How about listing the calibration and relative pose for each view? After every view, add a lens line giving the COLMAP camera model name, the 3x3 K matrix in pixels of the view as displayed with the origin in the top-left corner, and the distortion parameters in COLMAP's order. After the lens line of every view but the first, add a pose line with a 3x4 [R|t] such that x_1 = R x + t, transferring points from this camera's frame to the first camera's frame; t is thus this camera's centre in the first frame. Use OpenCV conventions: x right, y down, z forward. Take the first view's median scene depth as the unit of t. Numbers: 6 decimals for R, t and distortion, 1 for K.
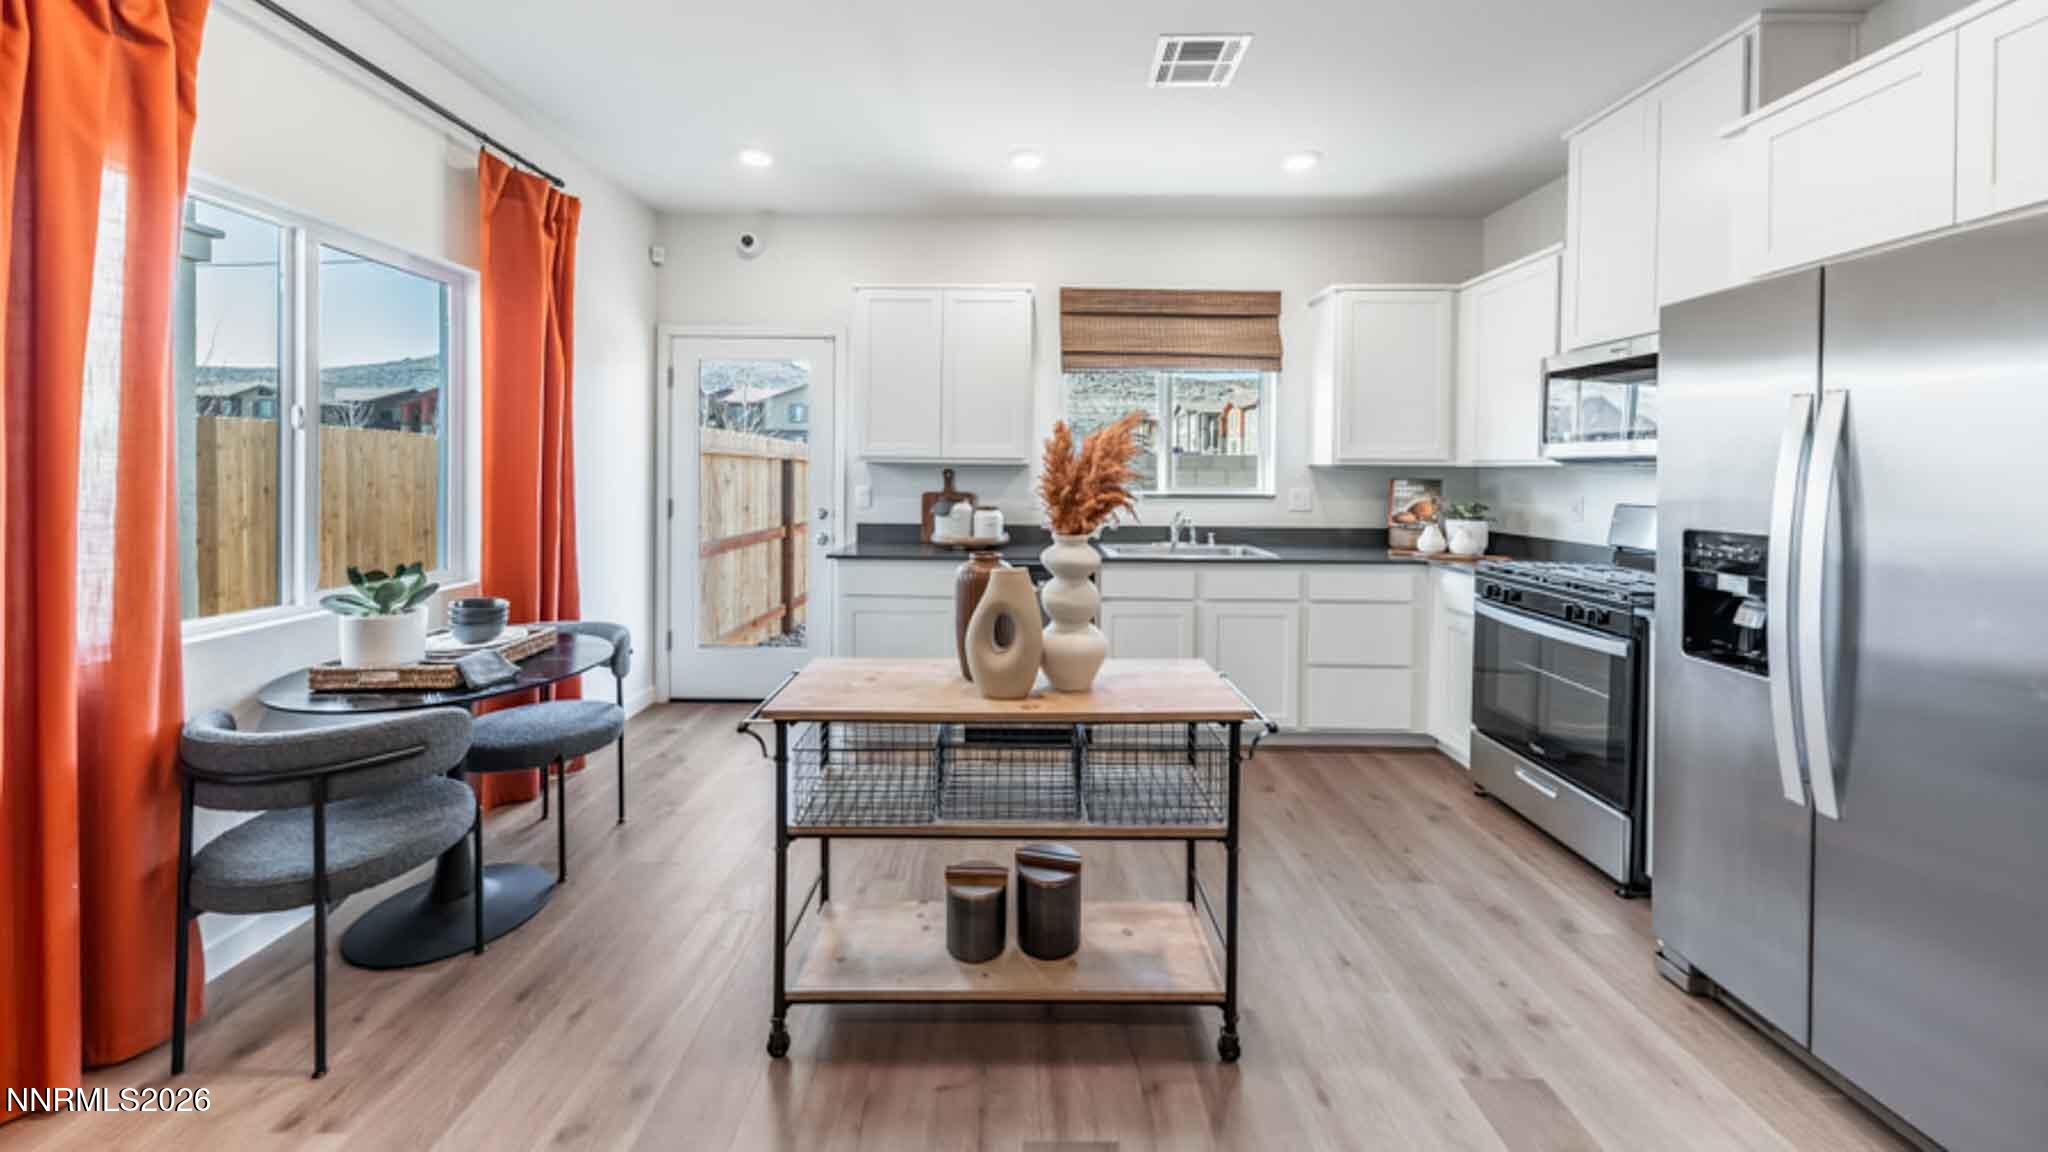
lens RADIAL K [[706.8, 0, 1017.5], [0, 706.8, 477.0], [0, 0, 1]] dist [0.000354, -0.000048]
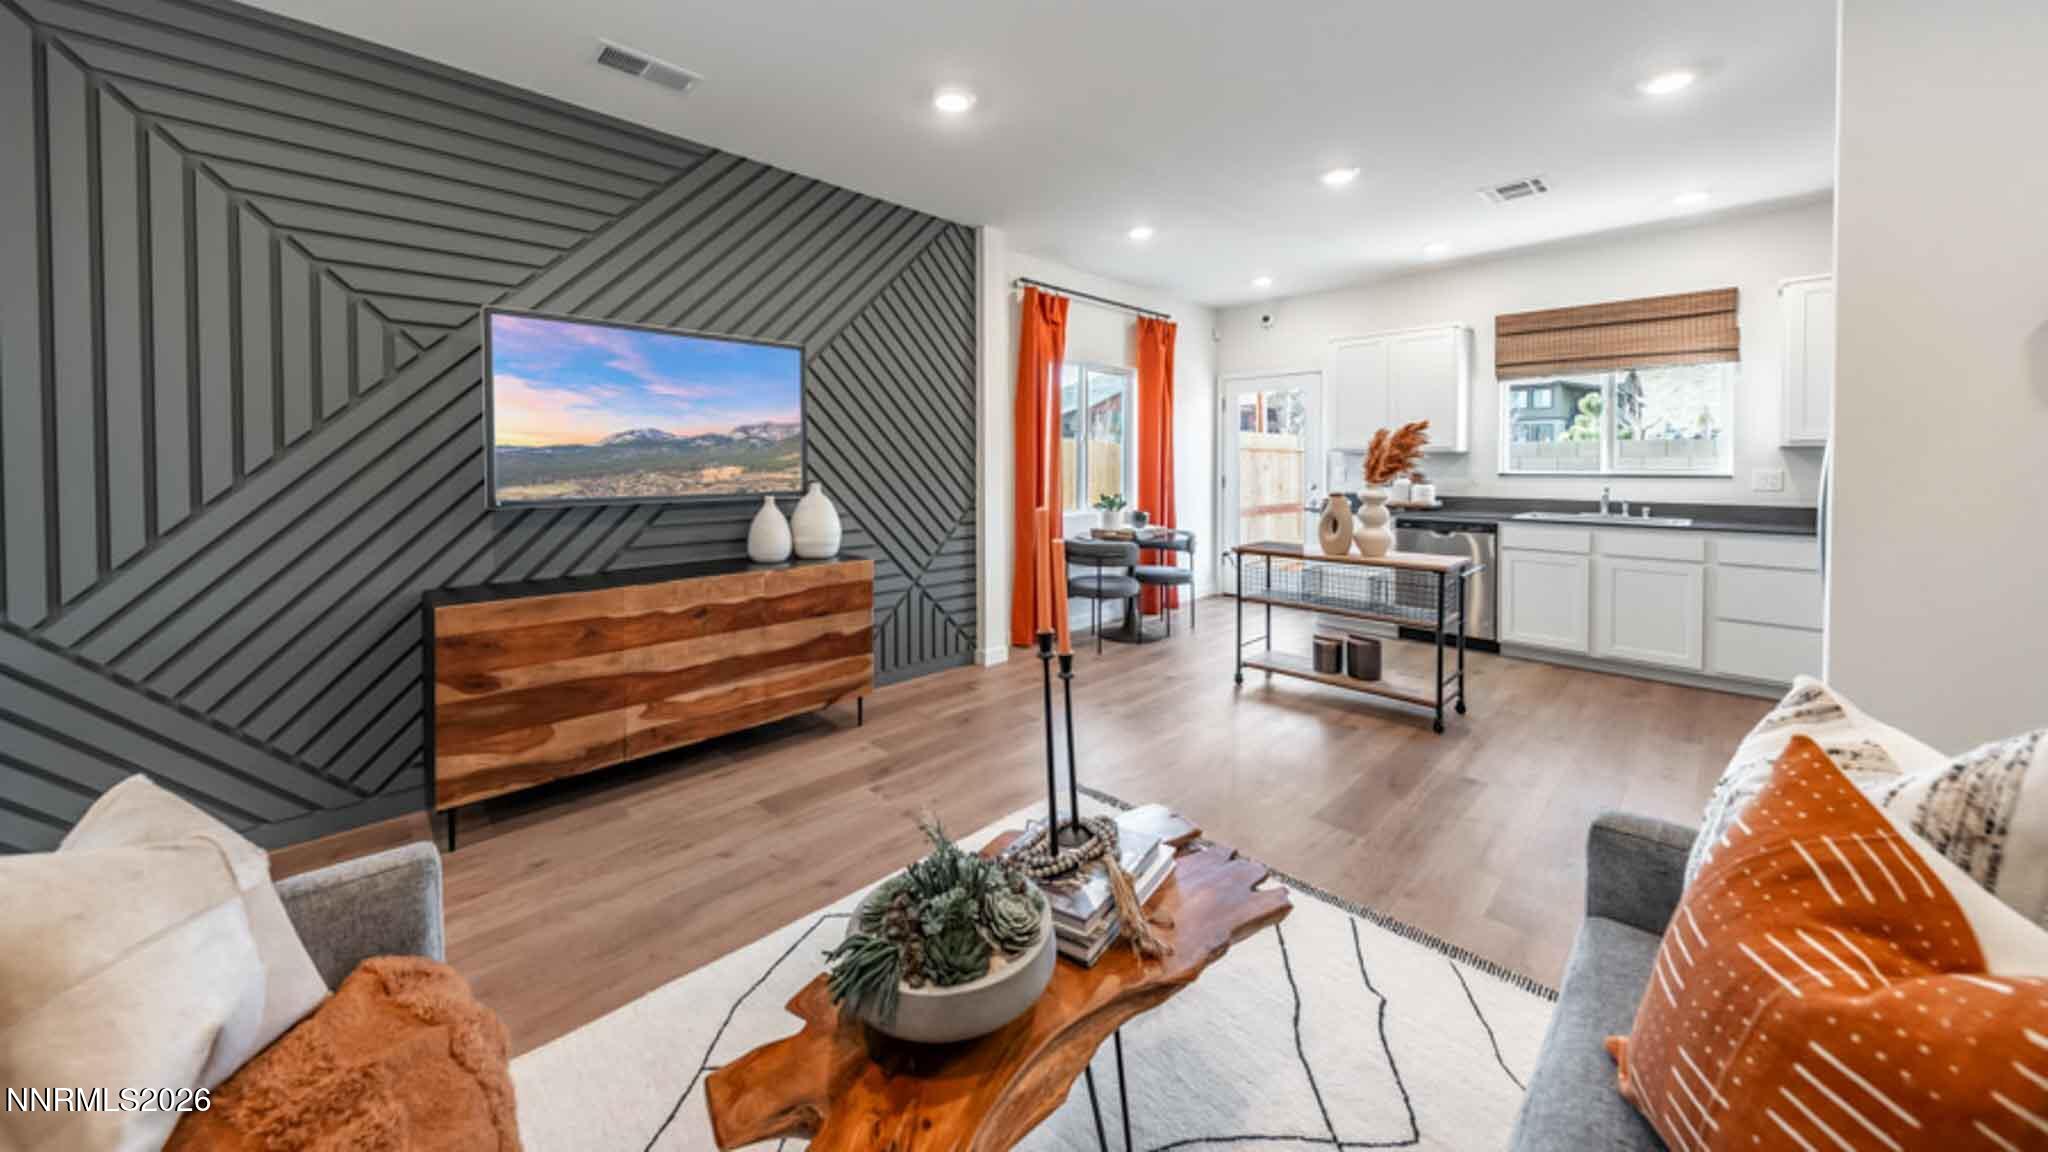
lens RADIAL K [[706.8, 0, 1017.5], [0, 706.8, 477.0], [0, 0, 1]] dist [0.000354, -0.000048]
pose [[0.704032, 0.005357, -0.710148, 0.422886], [-0.000635, 0.999976, 0.006915, 0.024790], [0.710168, -0.004417, 0.704019, -0.635157]]
